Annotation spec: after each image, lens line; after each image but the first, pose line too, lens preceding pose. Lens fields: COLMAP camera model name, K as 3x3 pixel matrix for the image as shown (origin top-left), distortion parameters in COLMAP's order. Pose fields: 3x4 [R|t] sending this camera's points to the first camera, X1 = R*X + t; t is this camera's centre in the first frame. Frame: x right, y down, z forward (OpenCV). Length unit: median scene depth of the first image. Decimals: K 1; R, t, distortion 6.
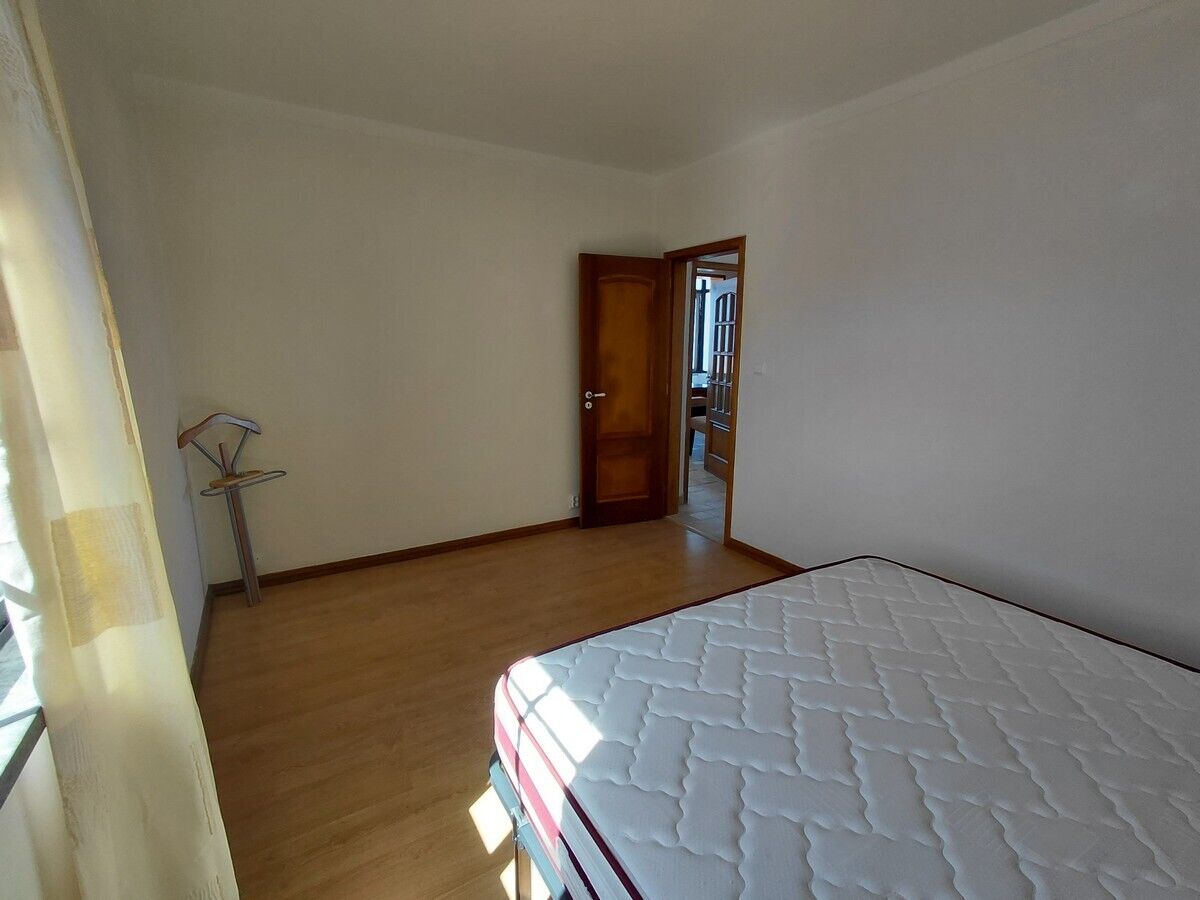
lens RADIAL K [[558.9, 0, 600.0], [0, 558.9, 450.0], [0, 0, 1]] dist [-0.009285, 0.000934]
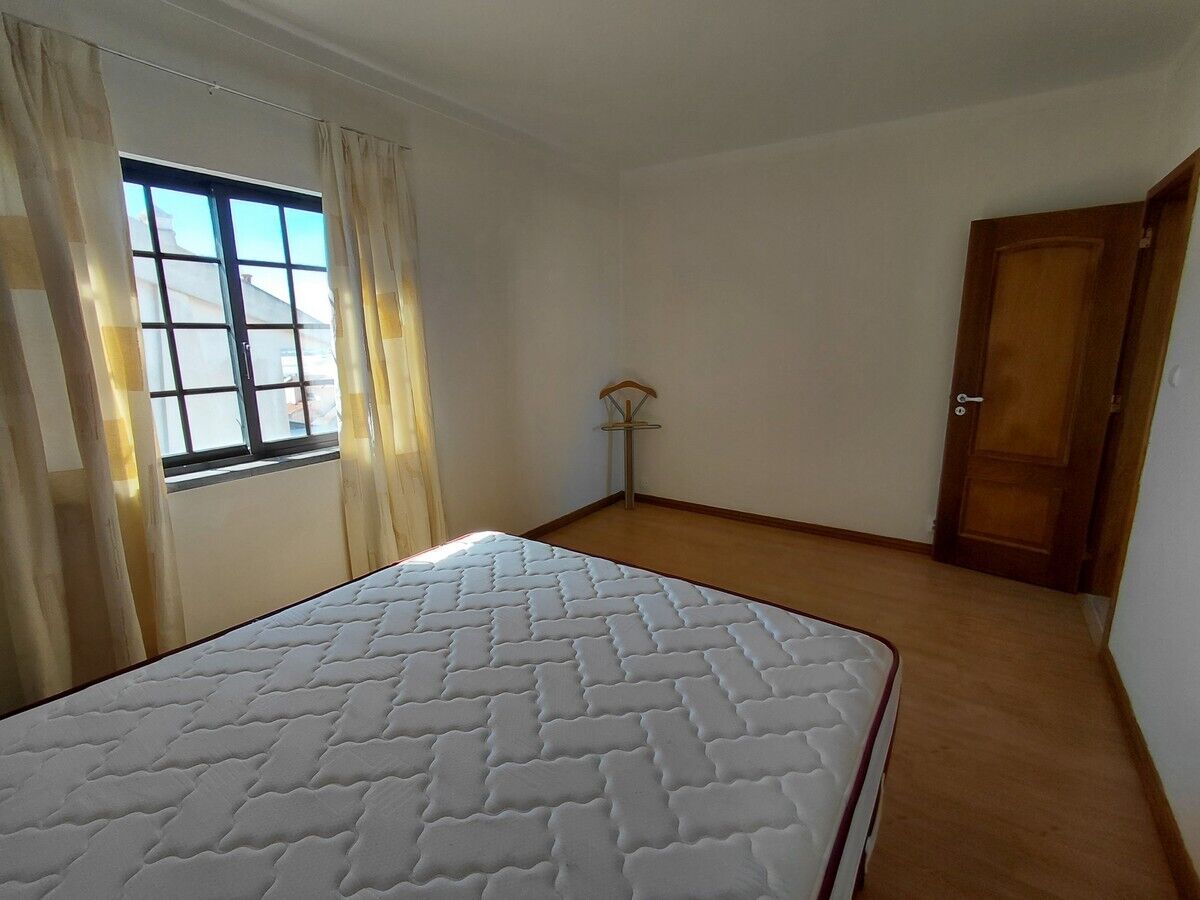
lens RADIAL K [[545.8, 0, 600.0], [0, 545.8, 450.0], [0, 0, 1]] dist [-0.025387, -0.000057]
pose [[0.412606, 0.175909, -0.893763, 0.467675], [-0.171862, 0.978588, 0.113263, -0.023995], [0.894550, 0.106871, 0.434004, 0.207969]]
